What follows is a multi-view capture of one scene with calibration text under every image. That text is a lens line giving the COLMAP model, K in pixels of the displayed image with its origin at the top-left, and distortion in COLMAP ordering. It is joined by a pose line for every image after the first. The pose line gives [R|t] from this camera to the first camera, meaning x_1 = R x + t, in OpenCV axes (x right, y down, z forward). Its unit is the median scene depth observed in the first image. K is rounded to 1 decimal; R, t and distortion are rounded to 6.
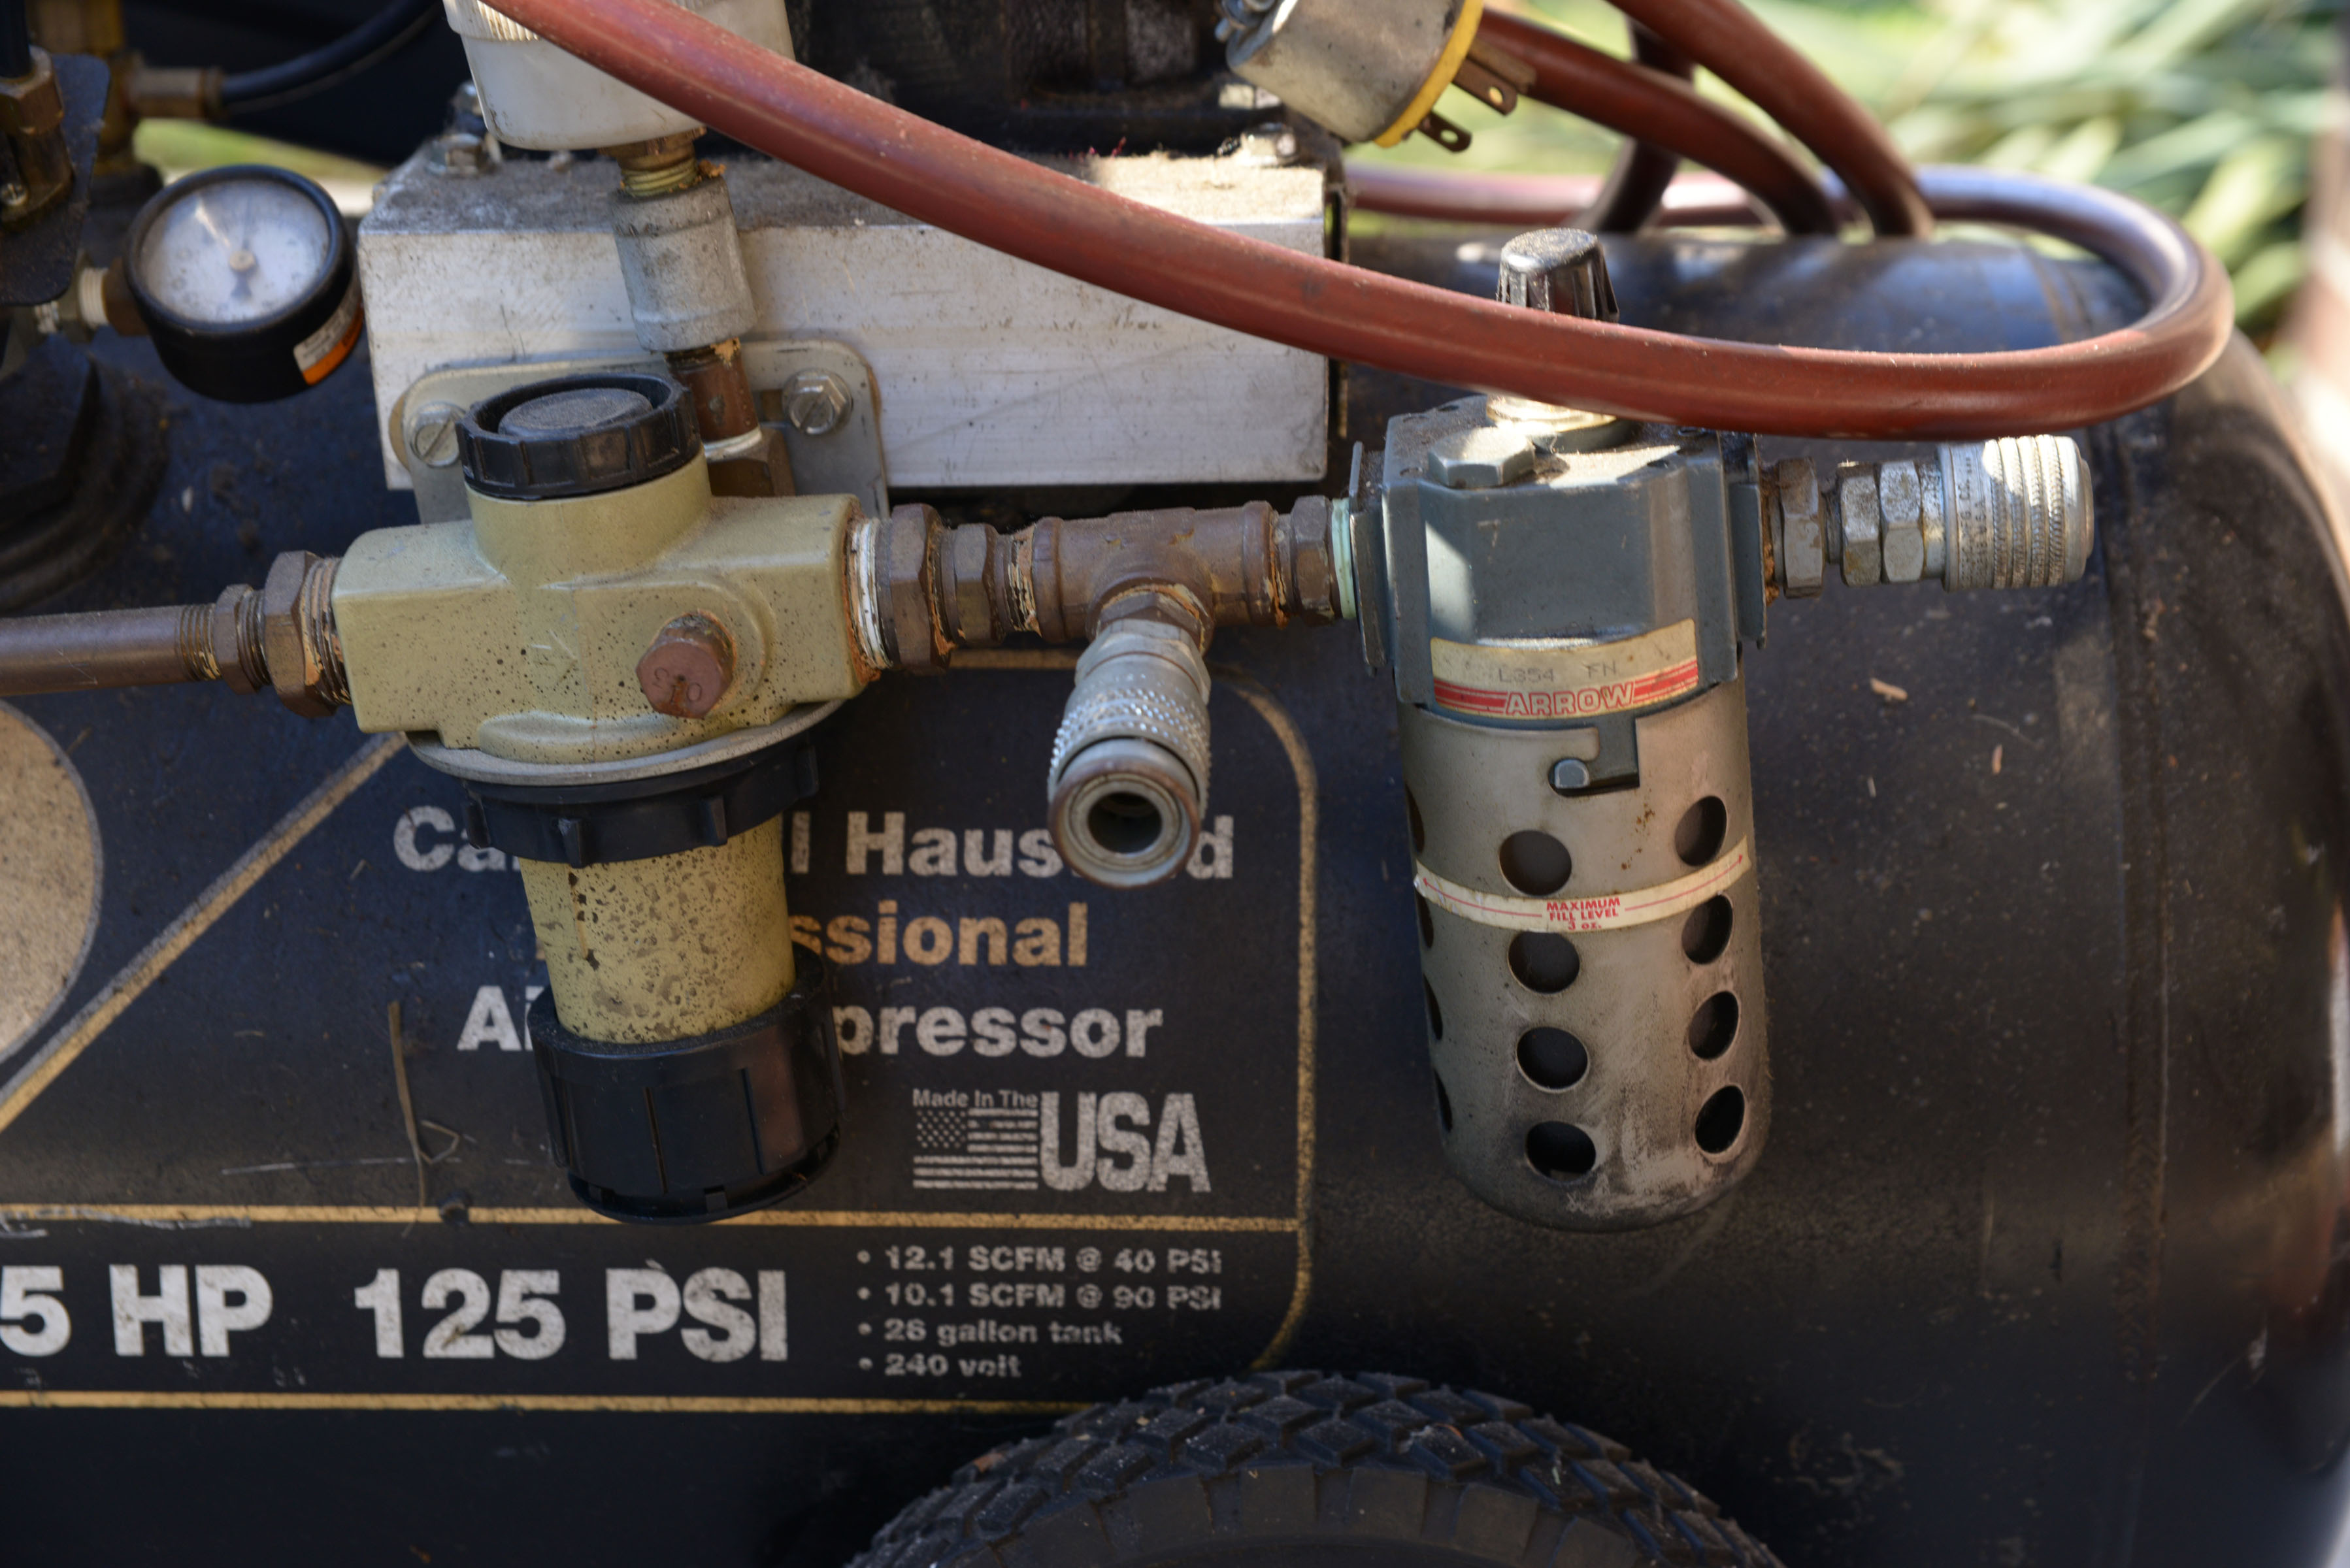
lens RADIAL K [[3794.8, 0, 1172.3], [0, 3794.8, 807.8], [0, 0, 1]] dist [0.088800, 0.000000]
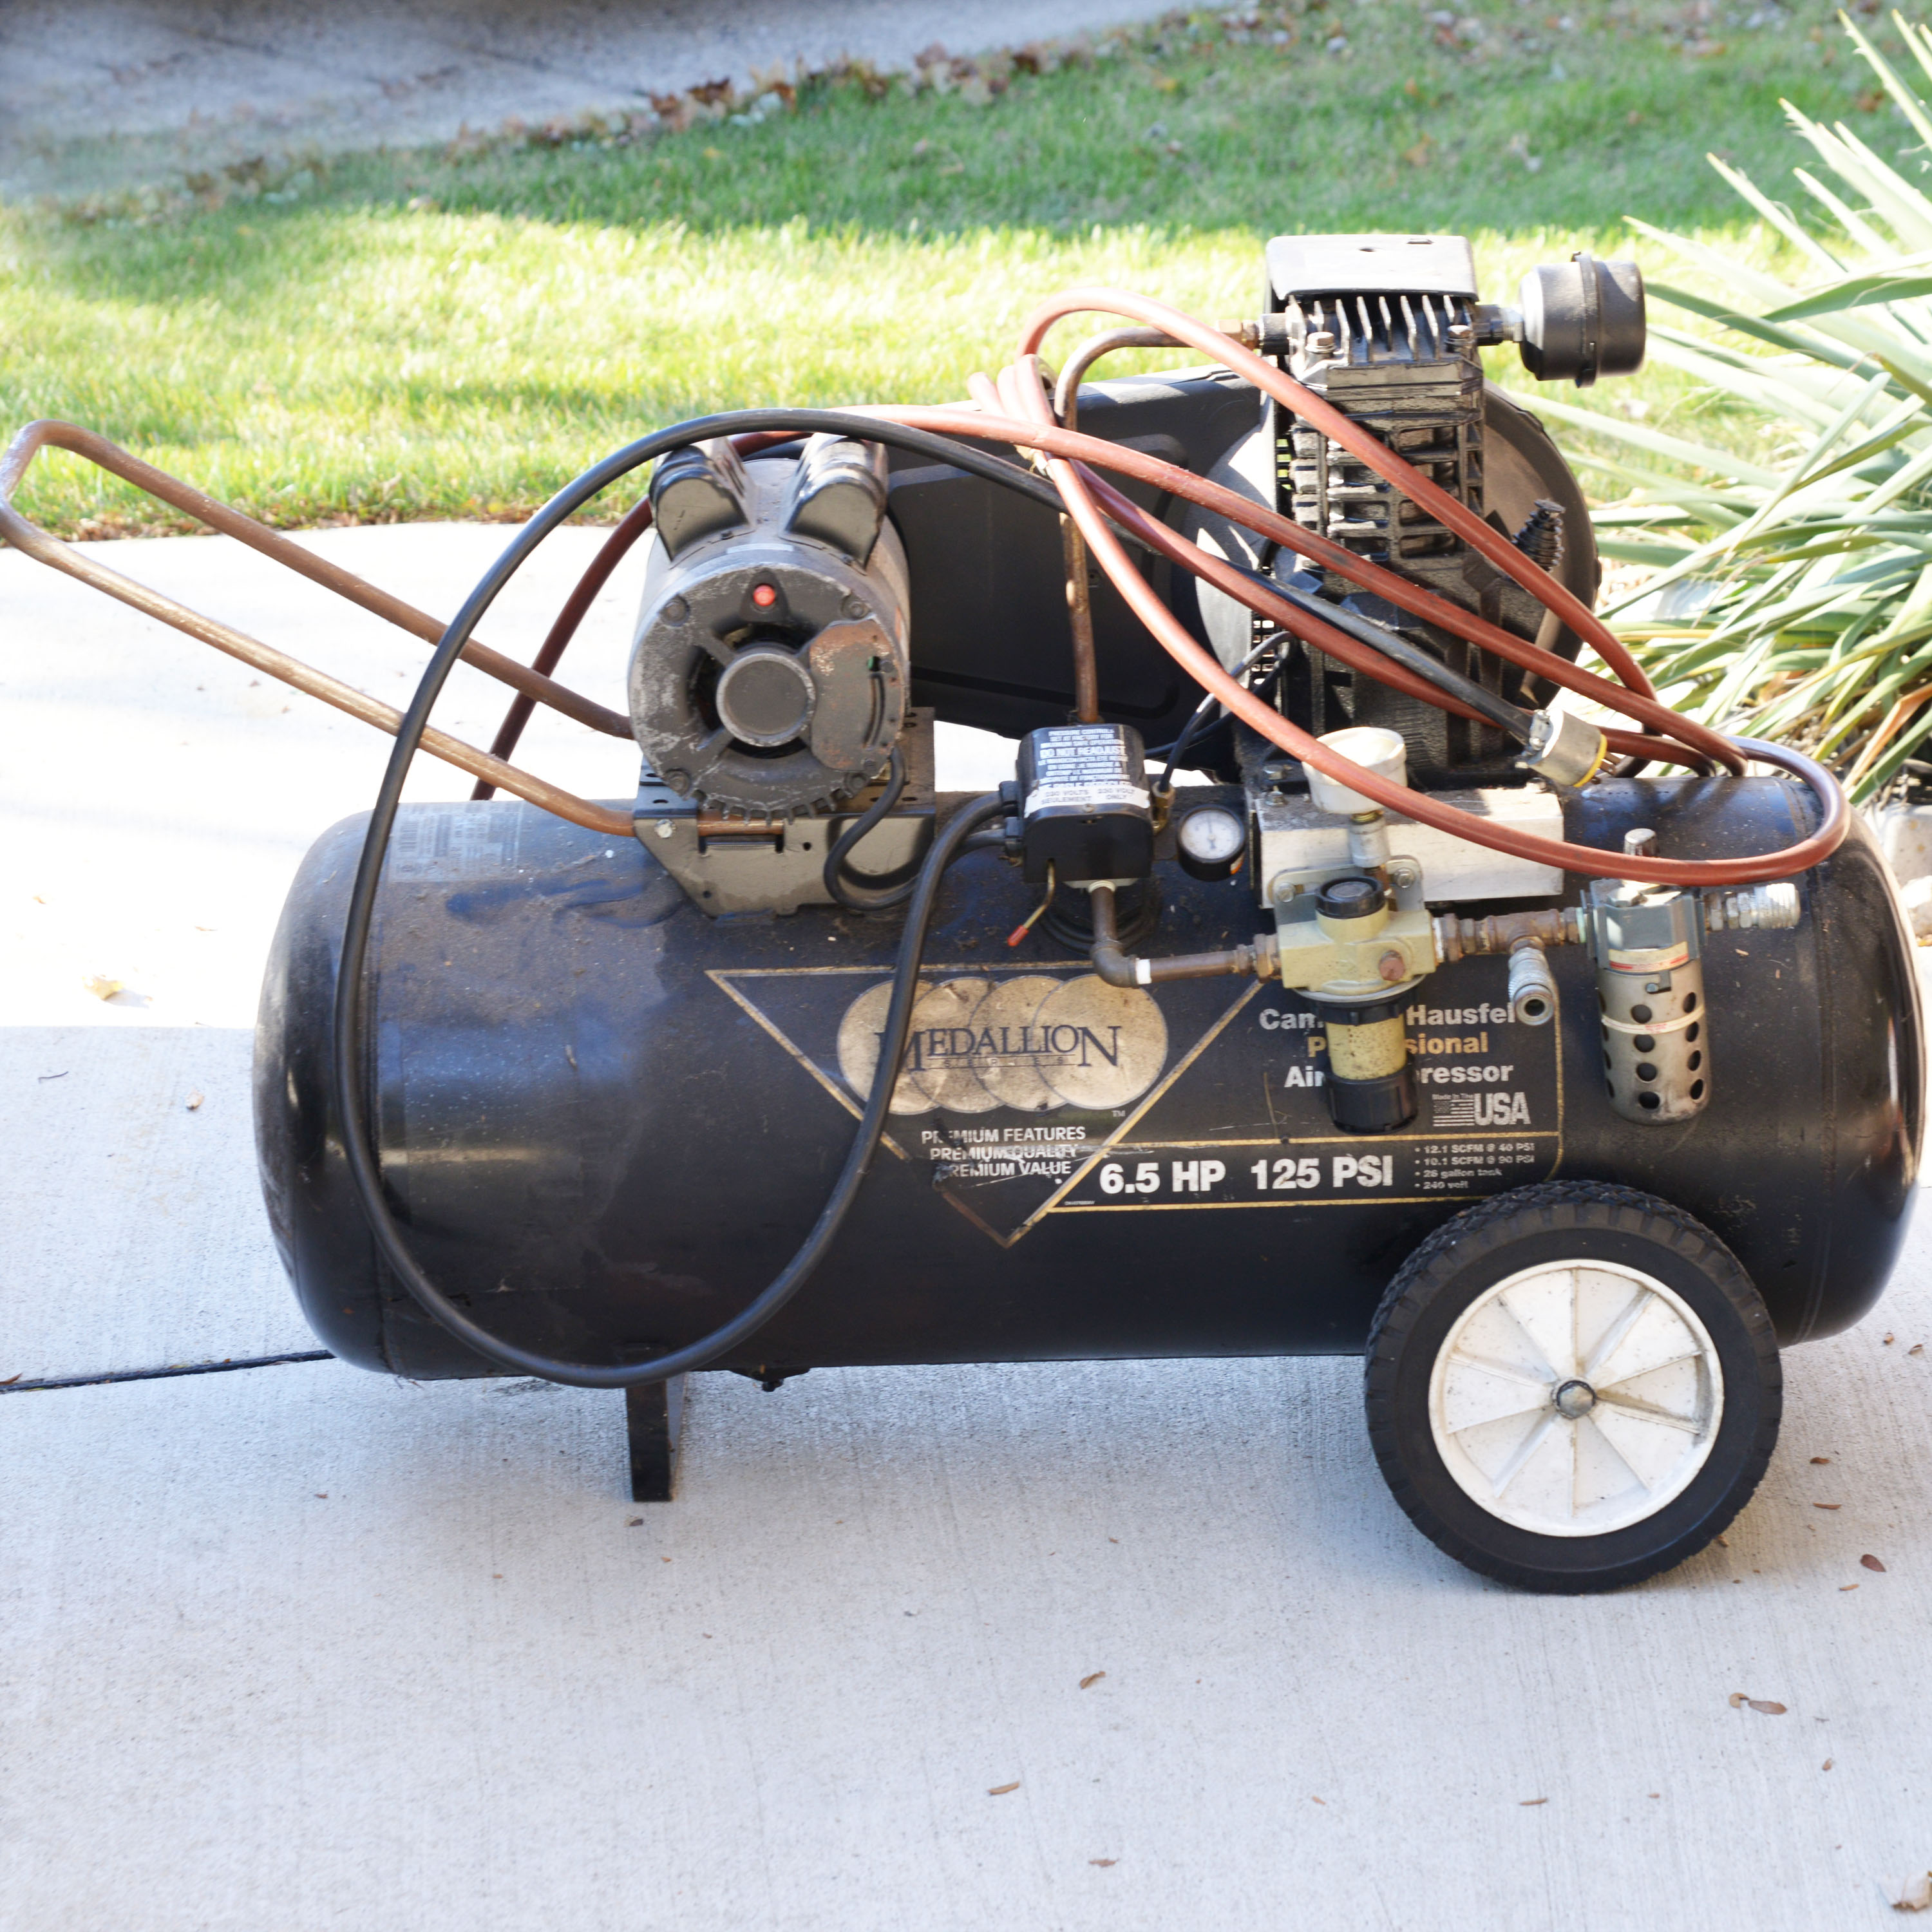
lens RADIAL K [[4378.6, 0, 977.7], [0, 4378.6, 953.9], [0, 0, 1]] dist [-0.014352, 0.000000]
pose [[0.999134, -0.039056, 0.014346, -0.504357], [0.039017, 0.999234, 0.002995, -0.067636], [-0.014452, -0.002433, 0.999893, -2.655536]]
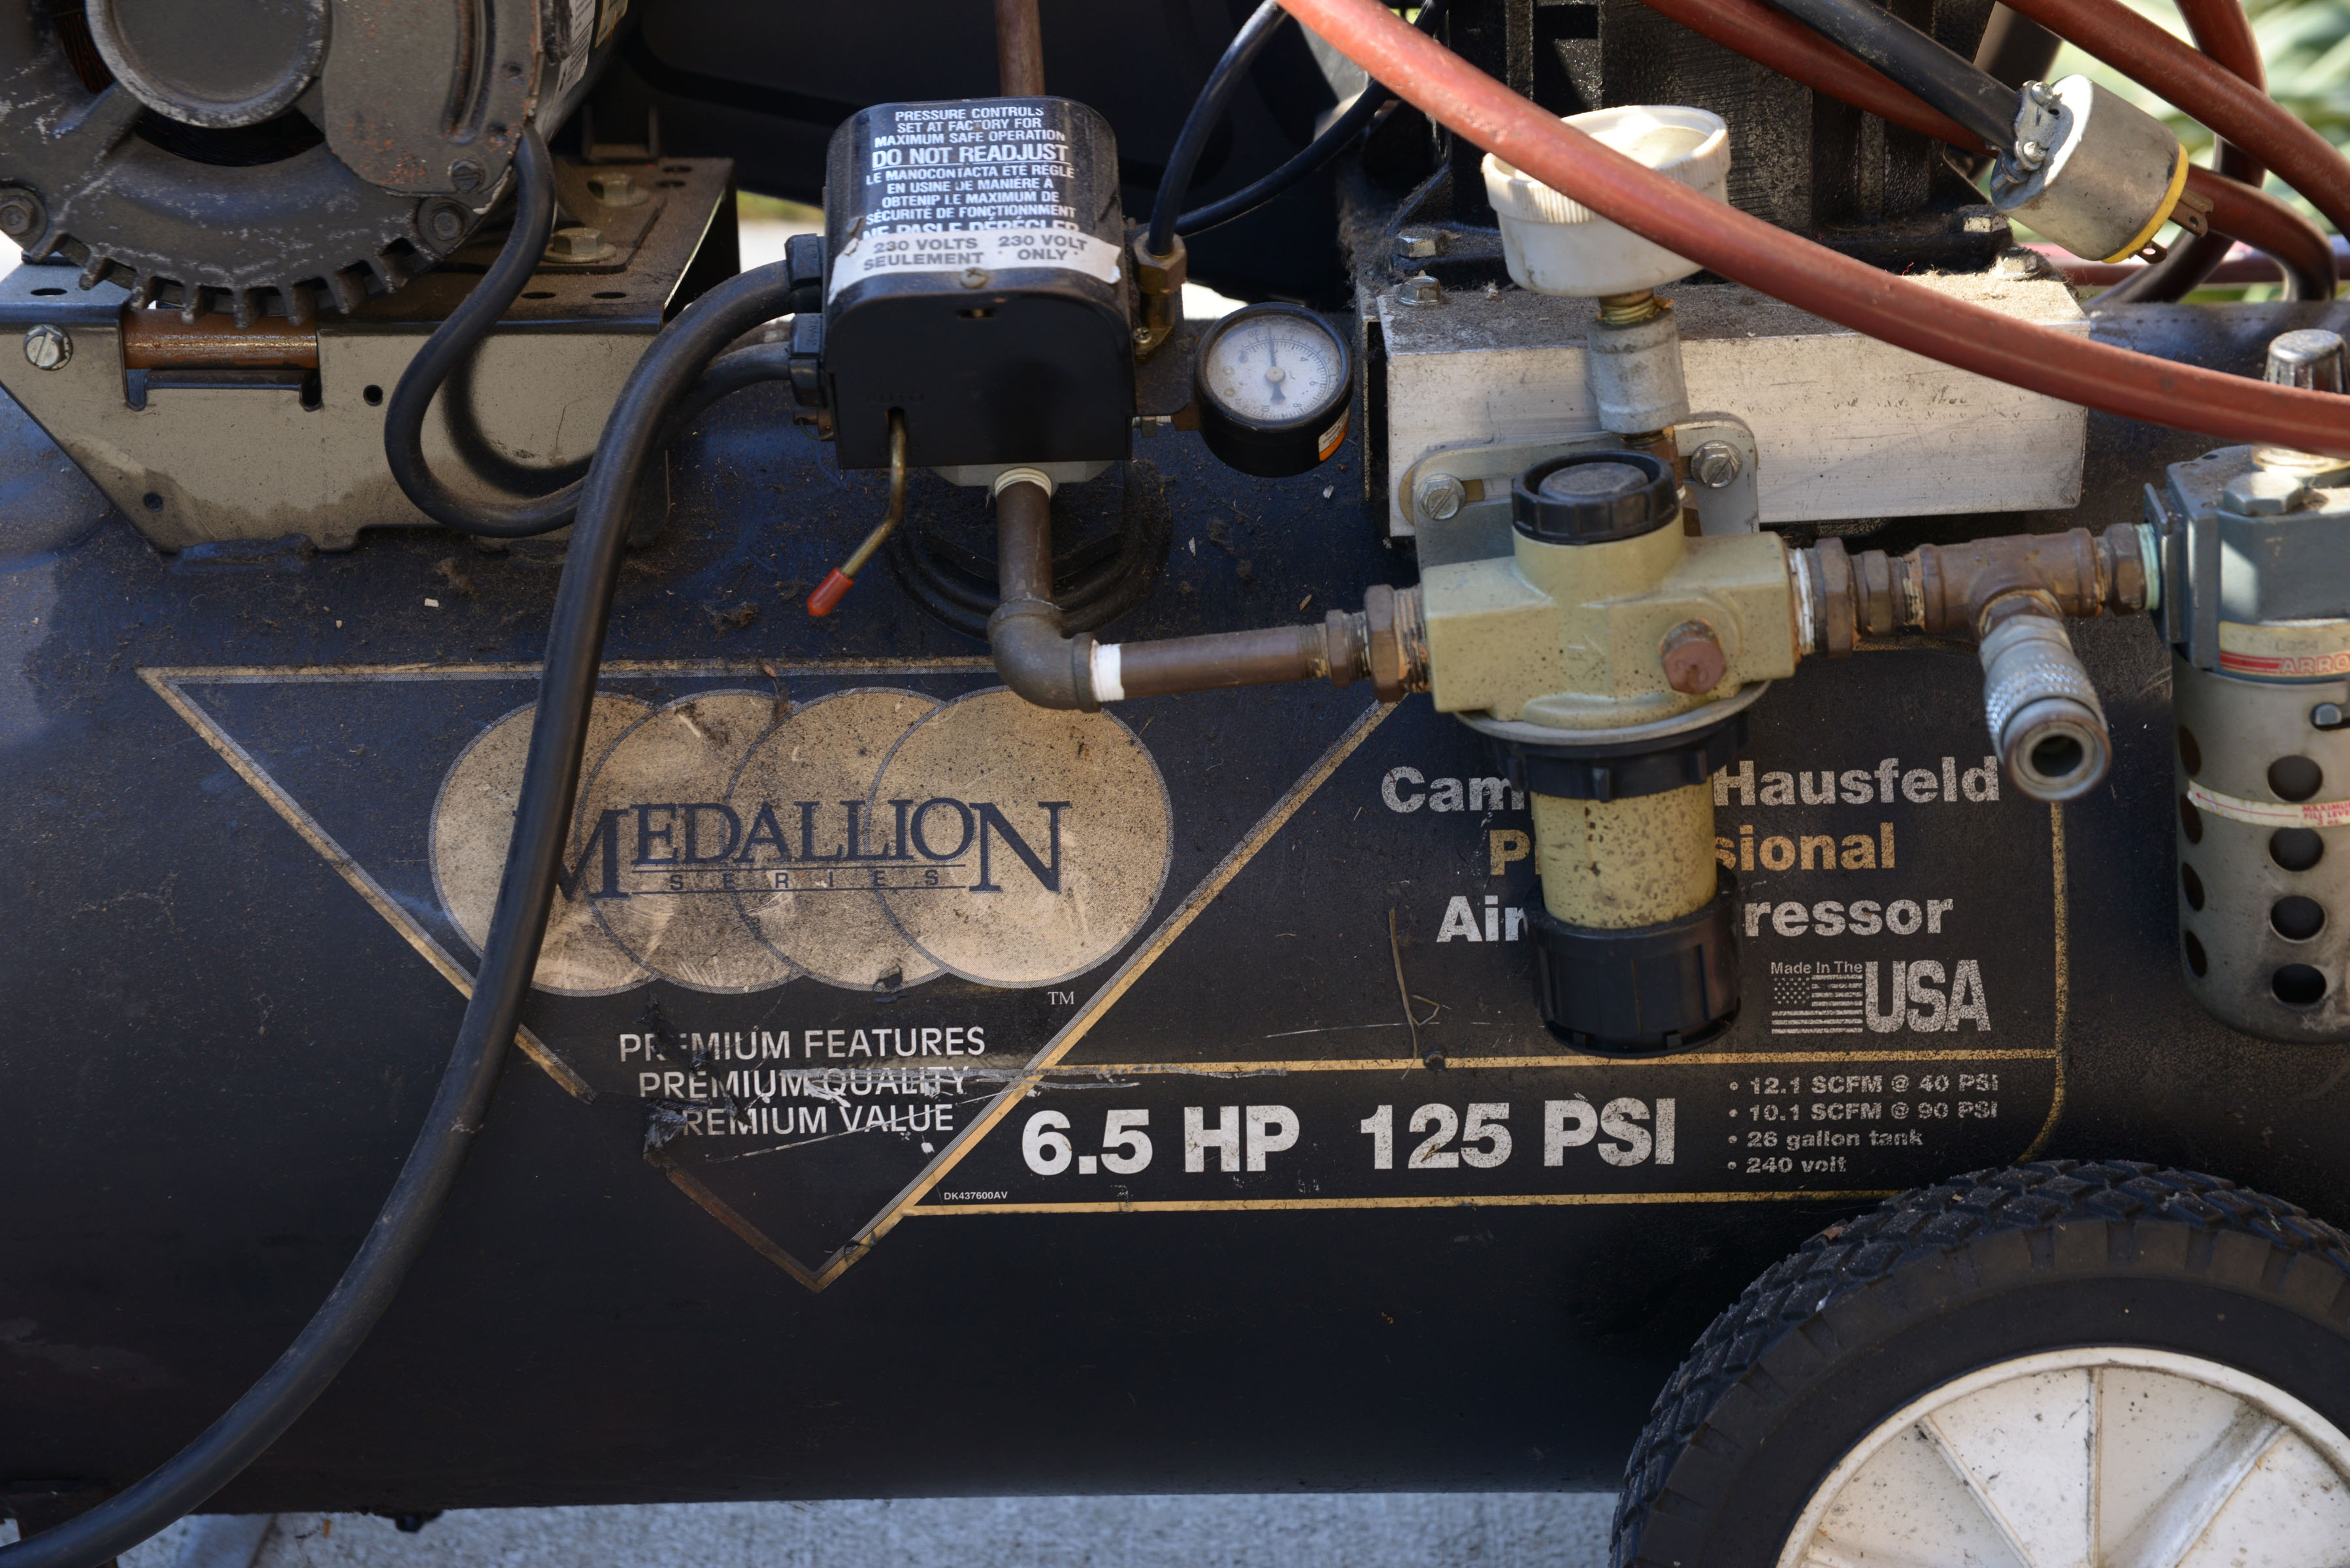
lens RADIAL K [[3794.8, 0, 1157.0], [0, 3794.8, 799.2], [0, 0, 1]] dist [0.088800, 0.000000]
pose [[0.999530, -0.029939, 0.006536, -0.308513], [0.029910, 0.999542, 0.004574, 0.002779], [-0.006670, -0.004376, 0.999968, -0.382381]]
